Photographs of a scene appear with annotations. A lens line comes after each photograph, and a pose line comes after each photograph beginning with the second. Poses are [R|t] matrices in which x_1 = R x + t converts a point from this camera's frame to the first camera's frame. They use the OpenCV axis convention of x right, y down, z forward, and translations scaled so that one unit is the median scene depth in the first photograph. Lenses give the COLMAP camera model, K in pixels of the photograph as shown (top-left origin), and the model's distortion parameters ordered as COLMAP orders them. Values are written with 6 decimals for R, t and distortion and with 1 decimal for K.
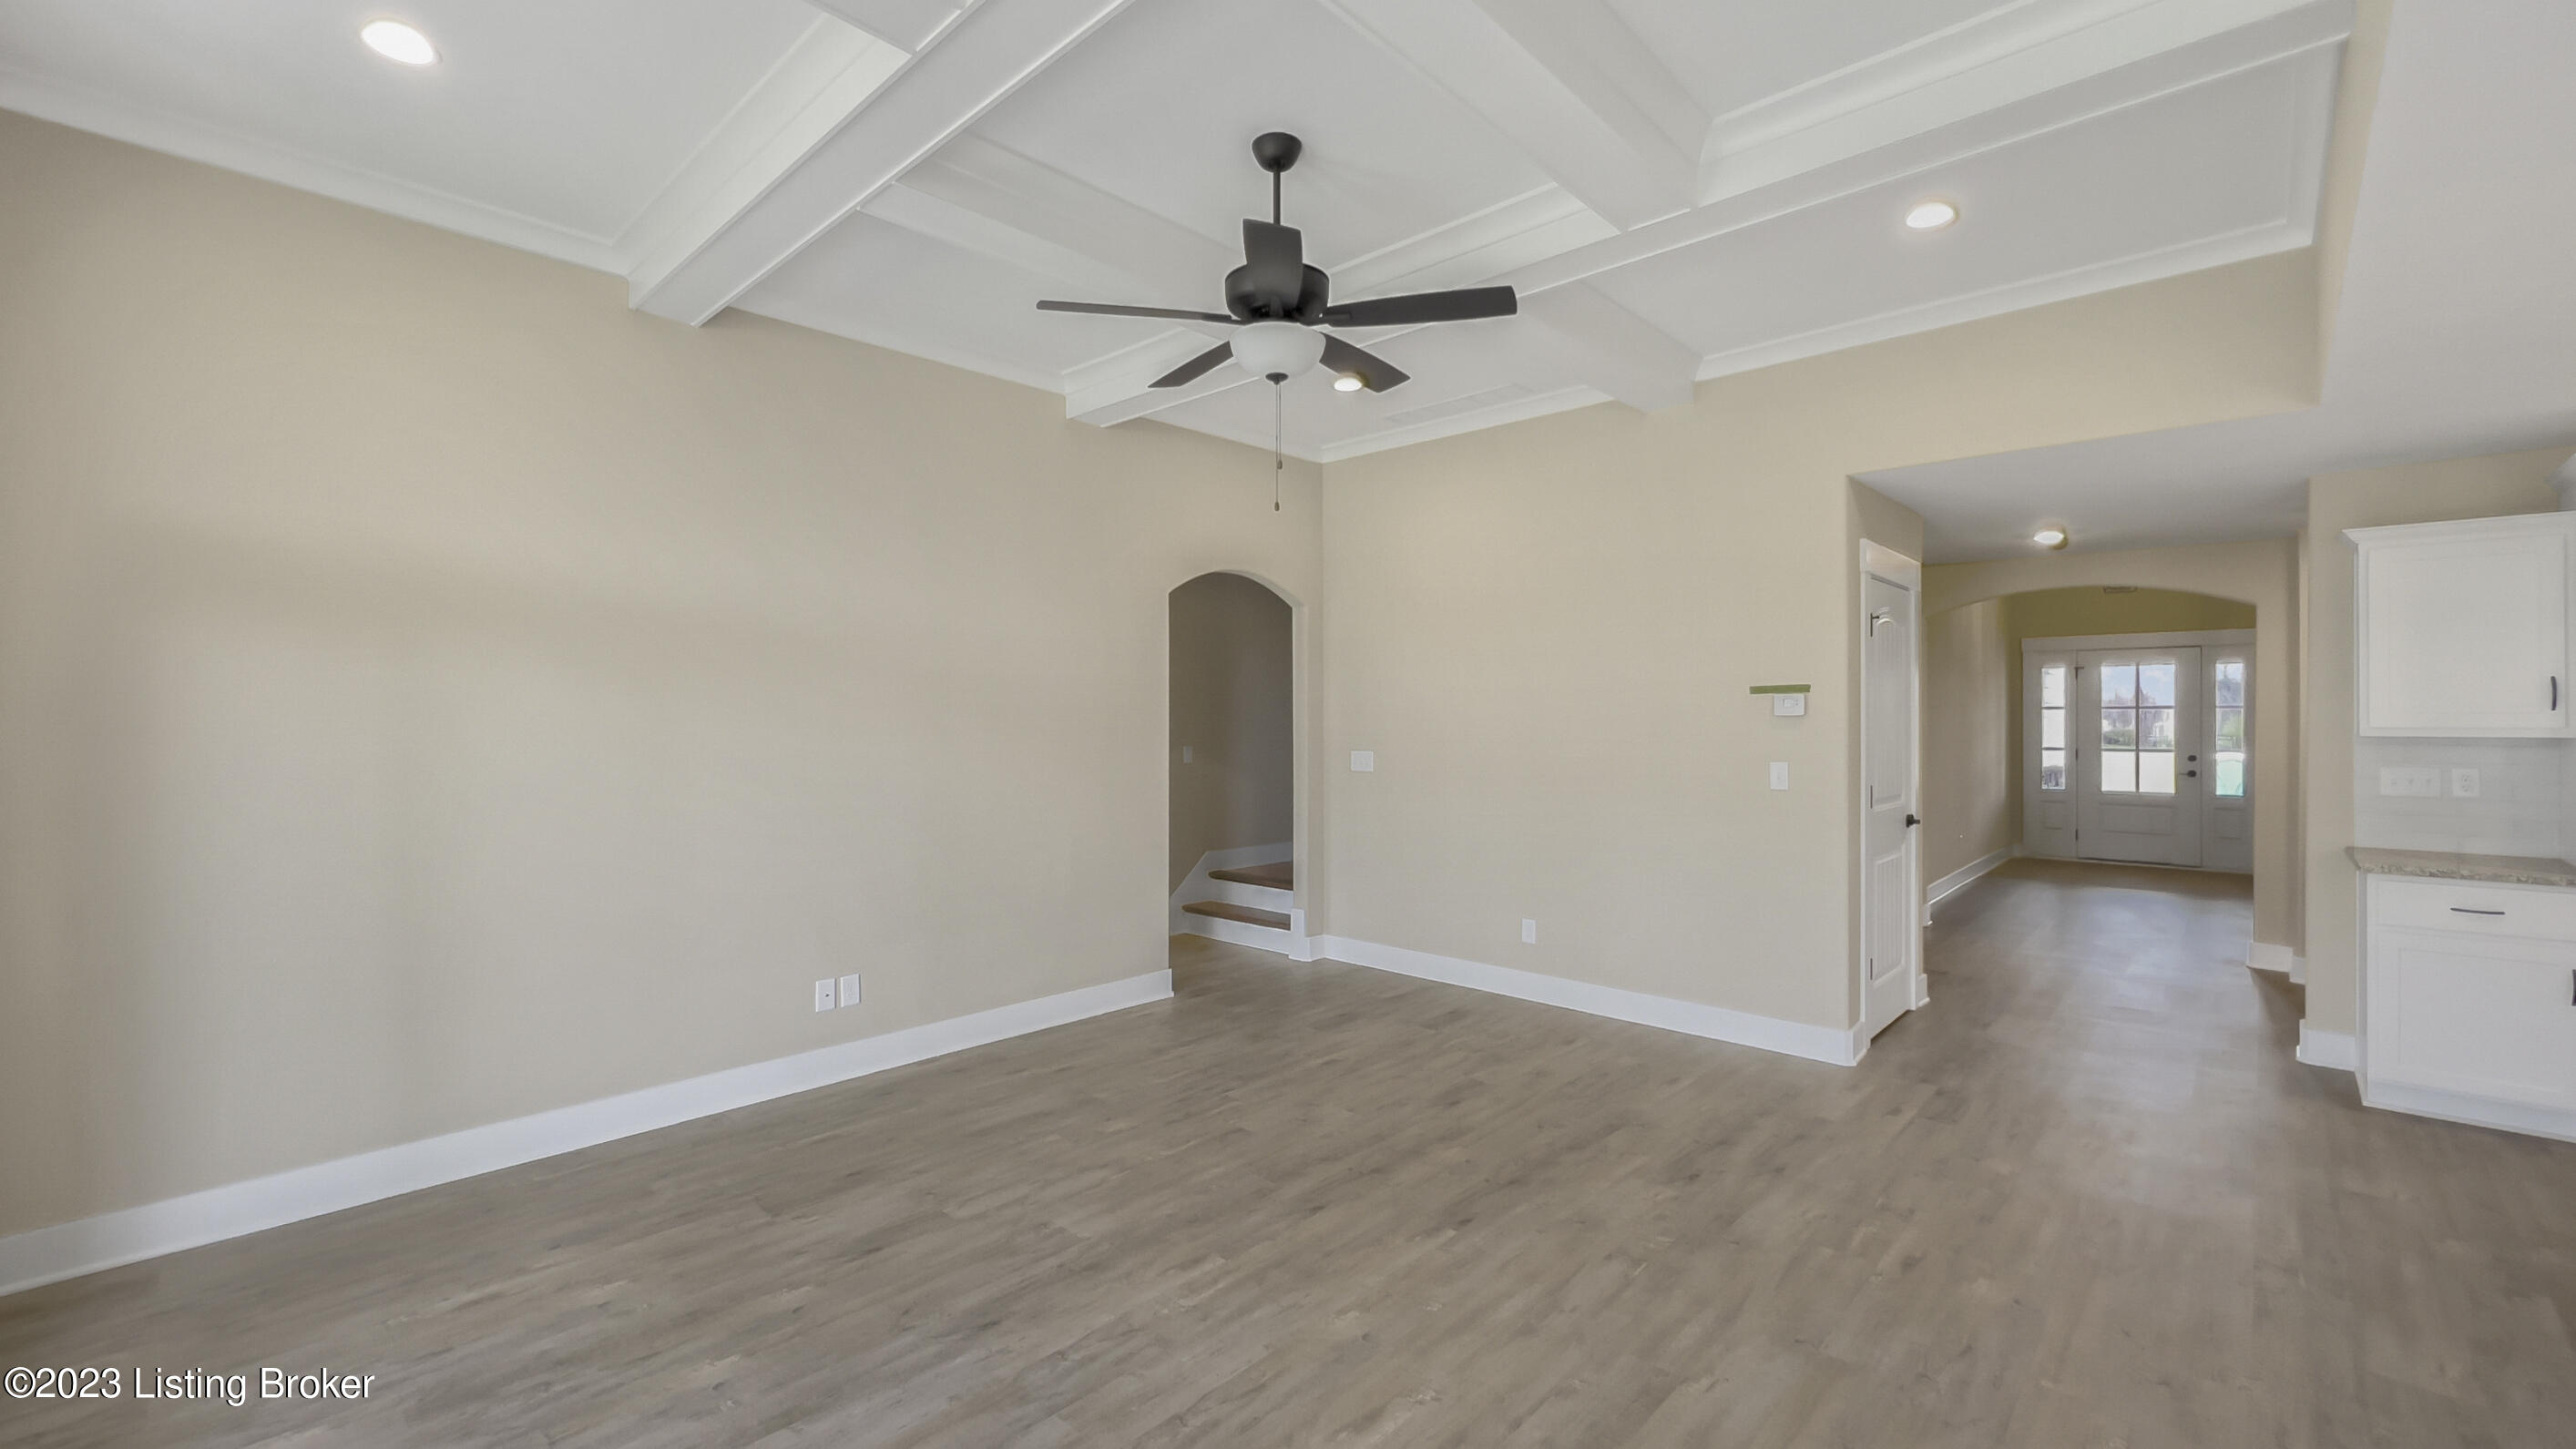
lens RADIAL K [[1039.7, 0, 1283.1], [0, 1039.7, 719.3], [0, 0, 1]] dist [-0.000969, 0.000362]
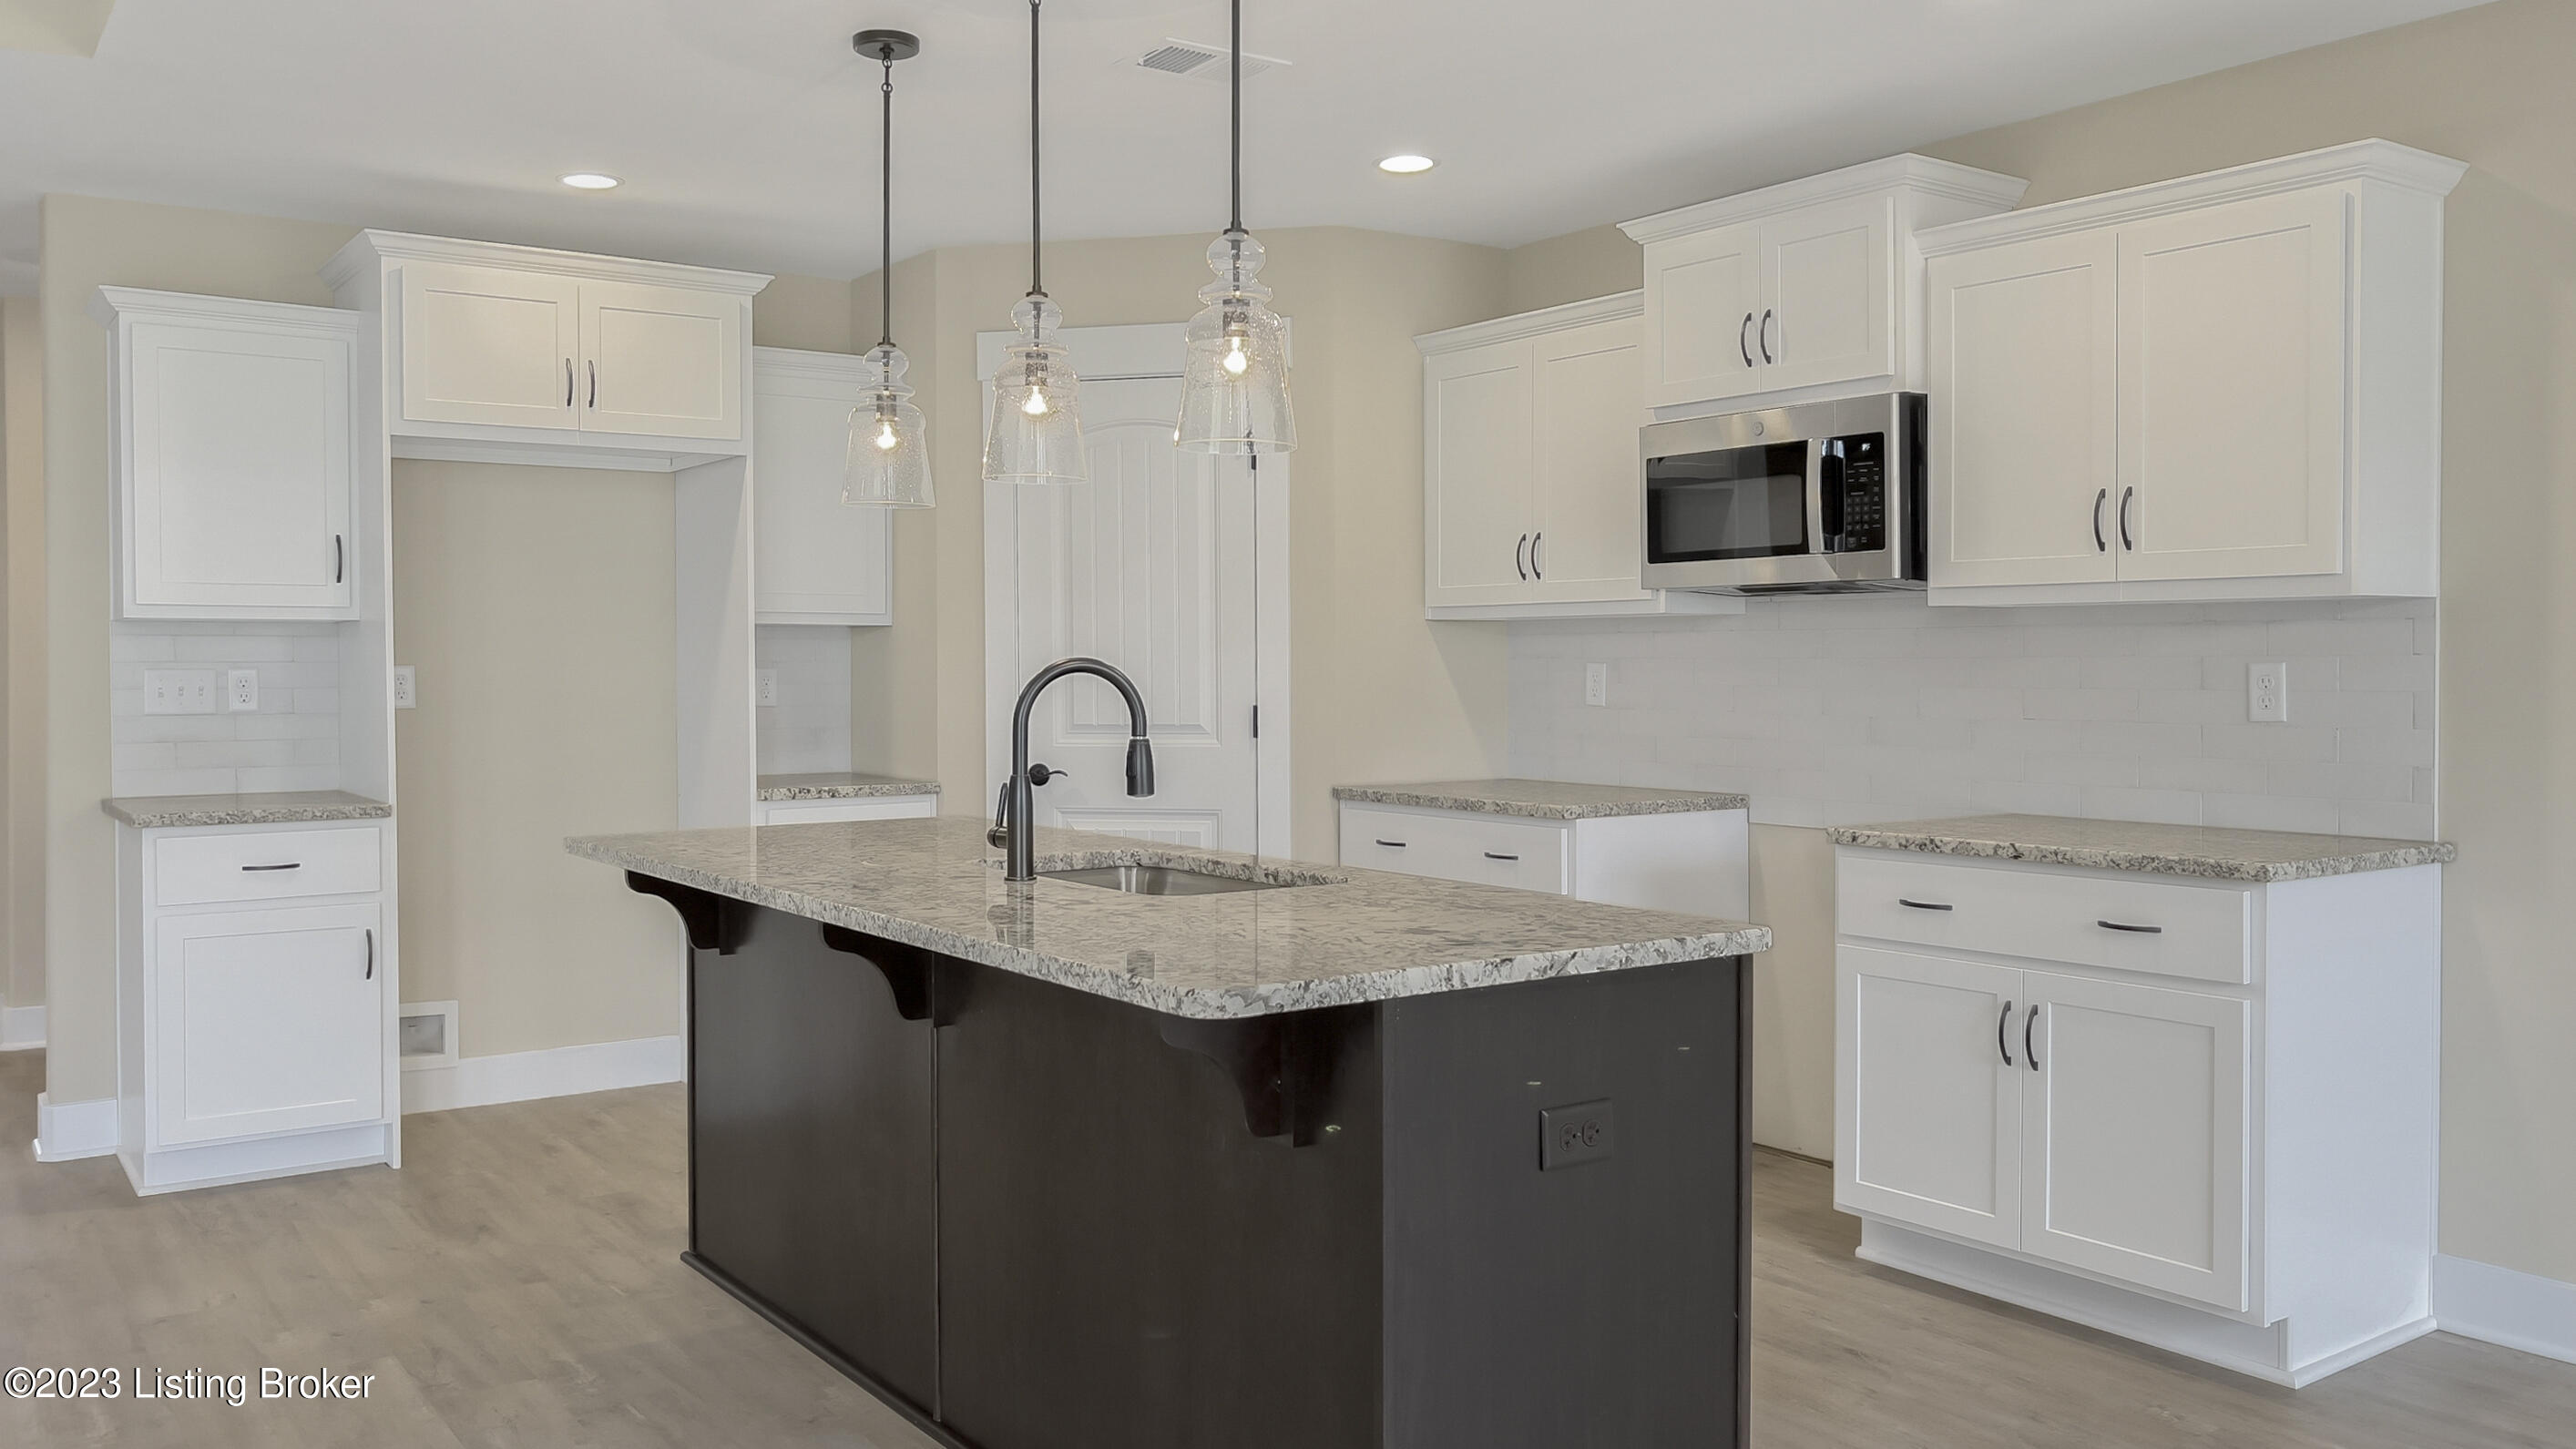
lens RADIAL K [[1997.6, 0, 1272.3], [0, 1997.6, 701.2], [0, 0, 1]] dist [-0.001023, 0.000742]
pose [[0.199722, -0.017423, 0.979698, -0.016959], [0.003174, 0.999848, 0.017134, 0.052796], [-0.979847, -0.000312, 0.199747, 0.080697]]
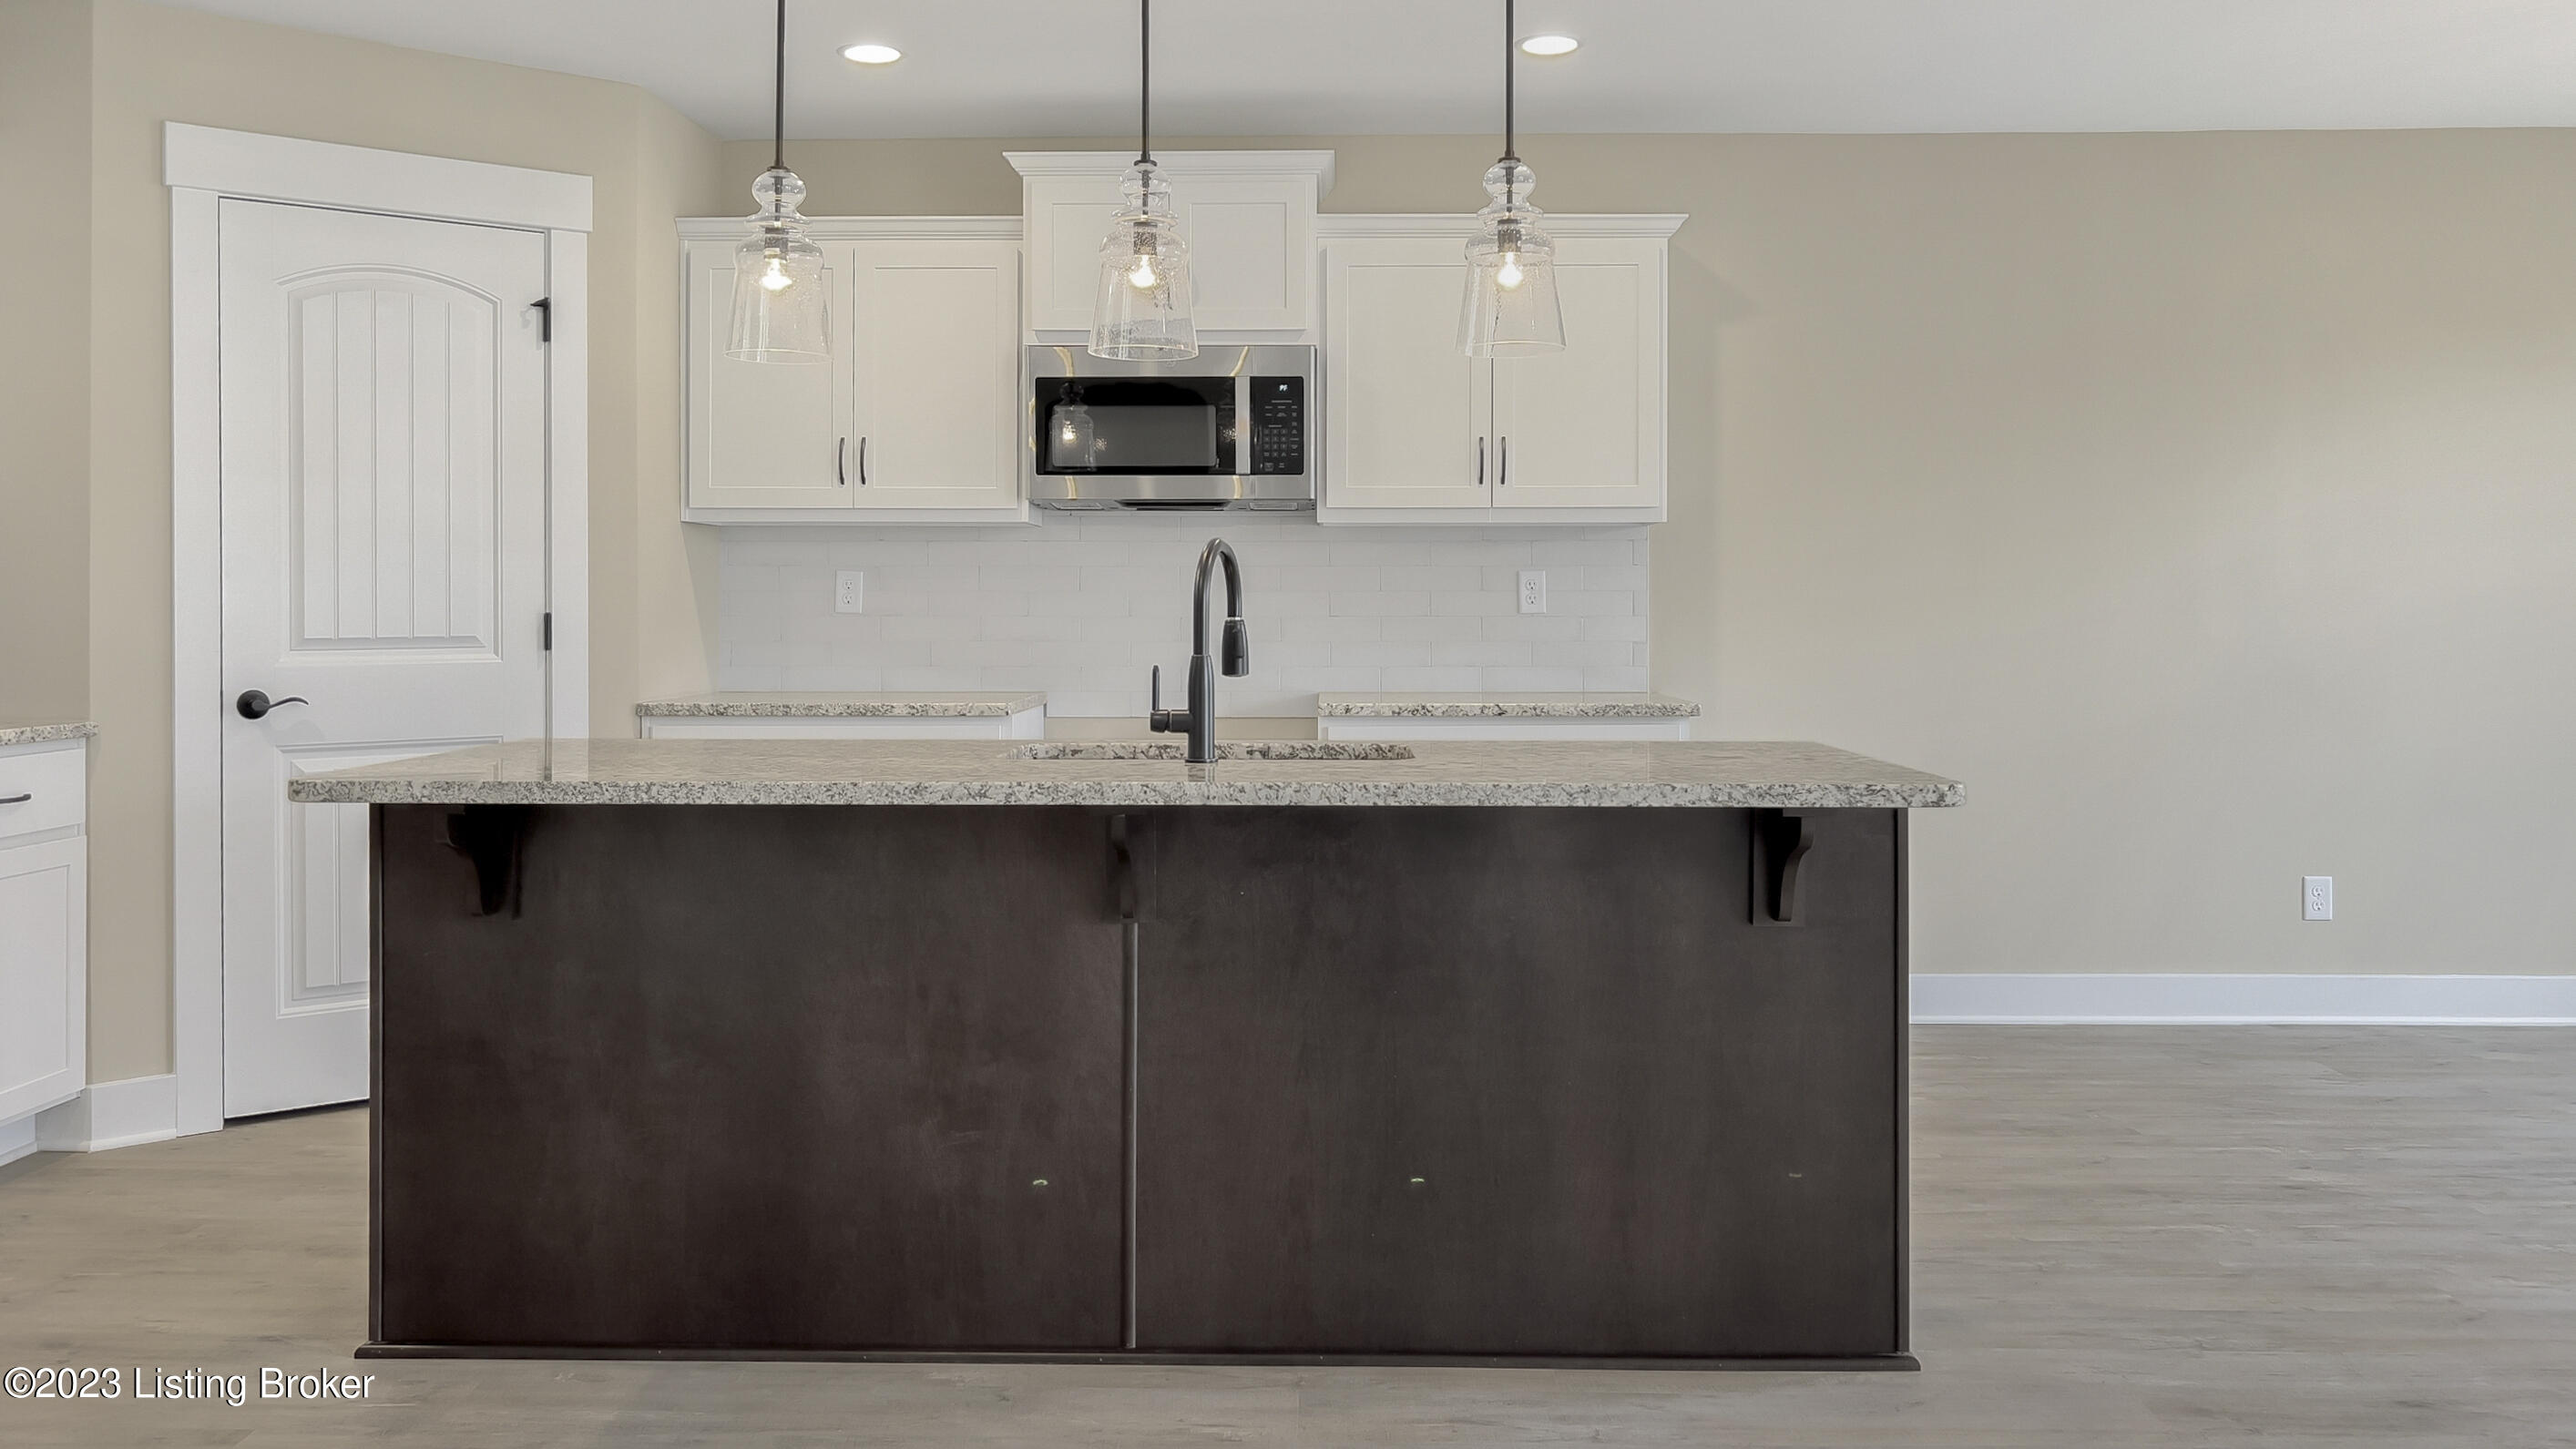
lens RADIAL K [[2011.0, 0, 1272.8], [0, 2011.0, 622.8], [0, 0, 1]] dist [0.003916, 0.003924]
pose [[-0.667144, -0.003307, 0.744921, 0.154451], [0.002679, 0.999973, 0.006839, 0.079967], [-0.744924, 0.006558, -0.667117, 0.915184]]
